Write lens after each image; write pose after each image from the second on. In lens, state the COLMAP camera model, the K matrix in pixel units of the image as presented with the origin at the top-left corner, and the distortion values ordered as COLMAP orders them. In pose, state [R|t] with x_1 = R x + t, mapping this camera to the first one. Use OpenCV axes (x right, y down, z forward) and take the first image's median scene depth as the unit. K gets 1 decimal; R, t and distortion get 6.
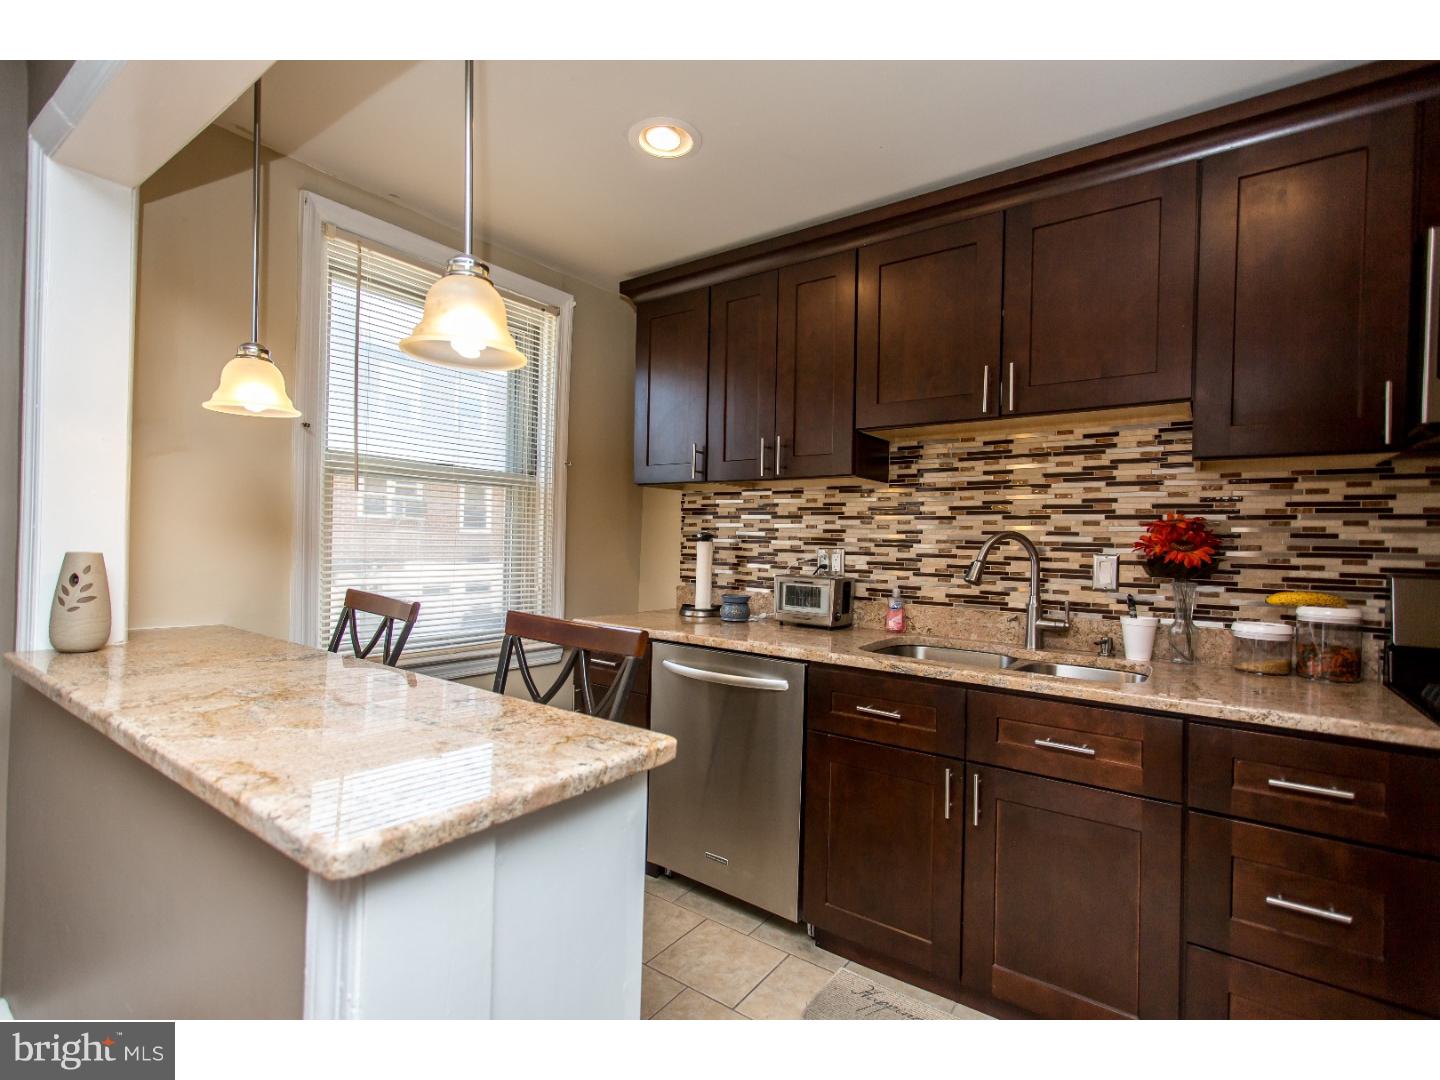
lens RADIAL K [[673.1, 0, 713.2], [0, 673.1, 543.8], [0, 0, 1]] dist [0.007995, 0.000729]
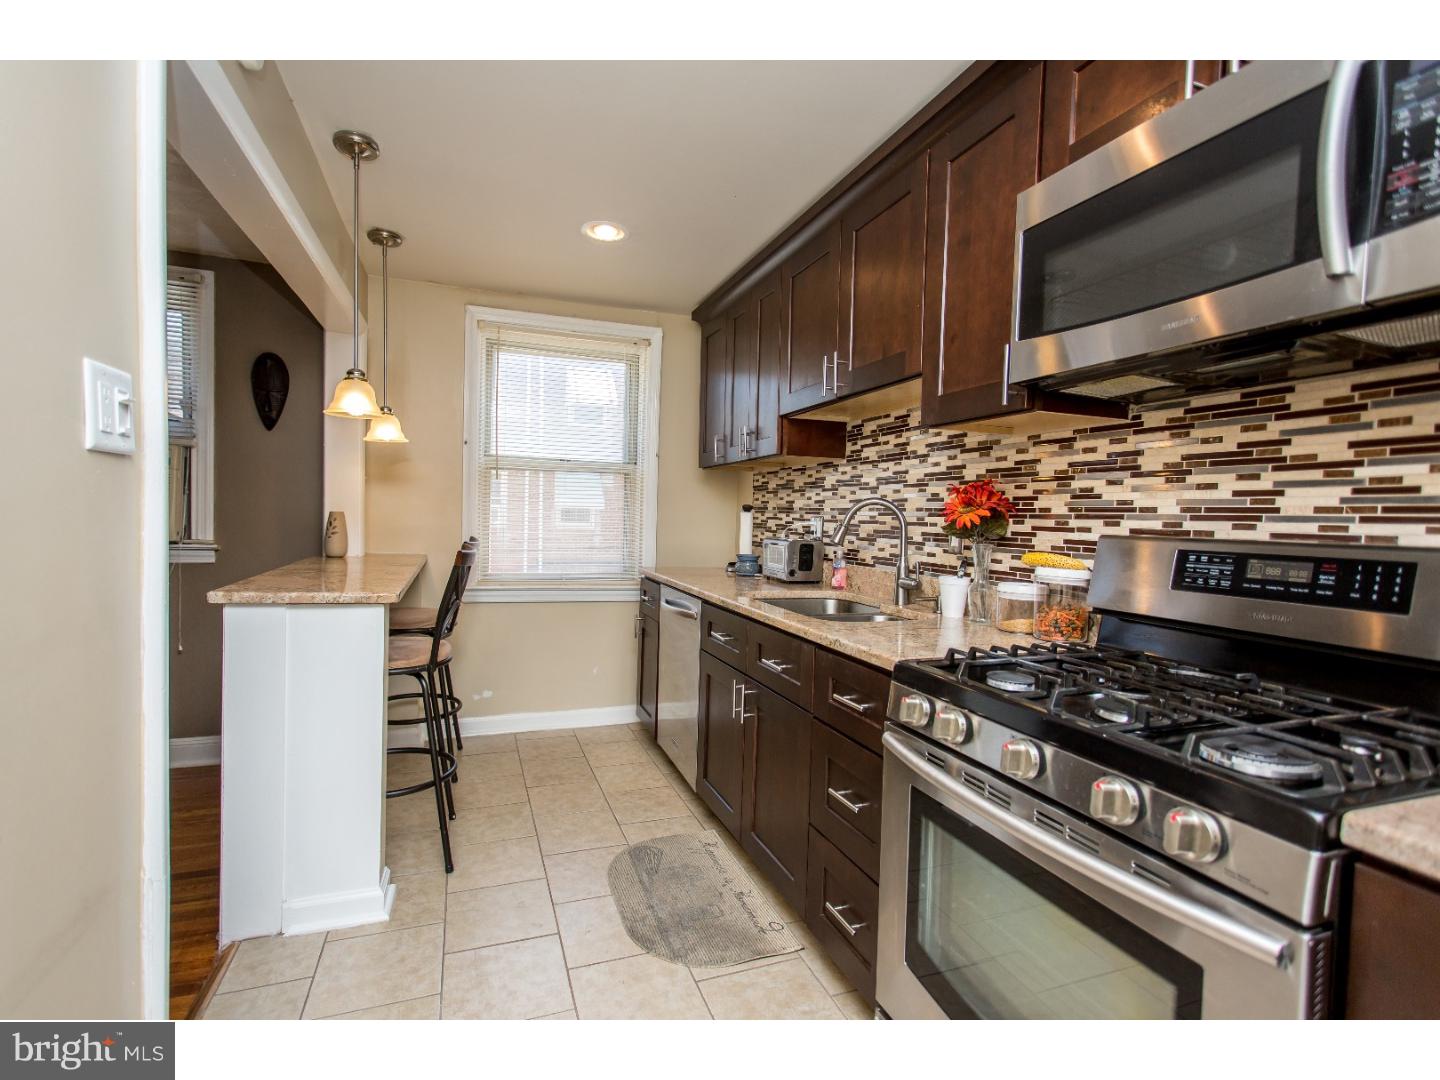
lens RADIAL K [[673.1, 0, 713.2], [0, 673.1, 543.8], [0, 0, 1]] dist [0.007995, 0.000729]
pose [[0.831564, 0.012643, -0.555285, 0.792672], [0.006393, 0.999457, 0.032329, 0.016857], [0.555392, -0.030434, 0.831032, -0.076581]]
